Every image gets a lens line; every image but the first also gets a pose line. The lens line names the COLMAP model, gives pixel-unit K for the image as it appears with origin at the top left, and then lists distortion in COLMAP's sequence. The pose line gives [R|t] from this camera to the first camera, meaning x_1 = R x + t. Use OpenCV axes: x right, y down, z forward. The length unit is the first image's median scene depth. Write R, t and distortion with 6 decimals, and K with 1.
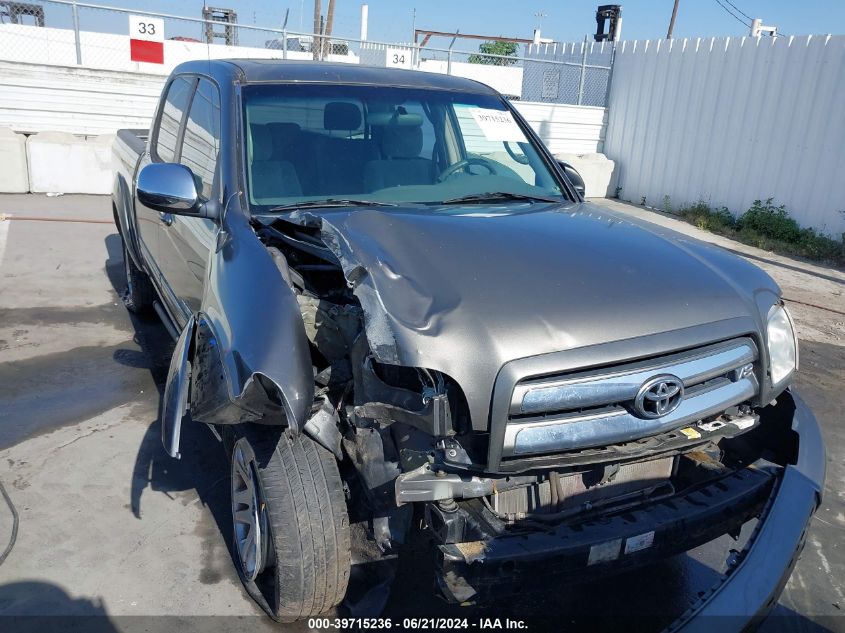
lens RADIAL K [[706.3, 0, 419.7], [0, 706.3, 316.0], [0, 0, 1]] dist [0.008915, -0.015589]
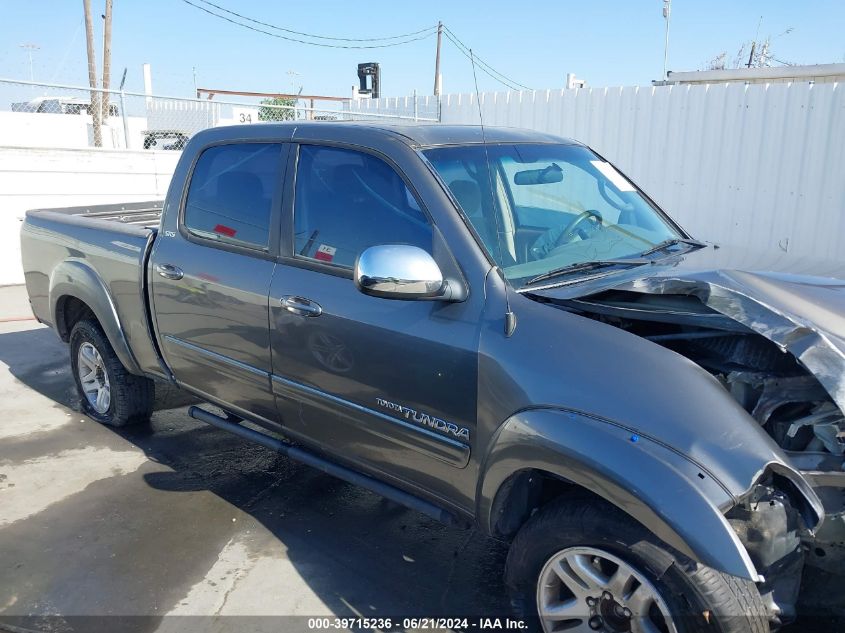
lens RADIAL K [[706.3, 0, 422.3], [0, 706.3, 317.0], [0, 0, 1]] dist [0.008915, -0.015589]
pose [[0.937985, -0.121731, 0.324600, -0.155057], [0.144023, 0.988529, -0.045463, -0.020654], [-0.315343, 0.089394, 0.944758, 0.049514]]
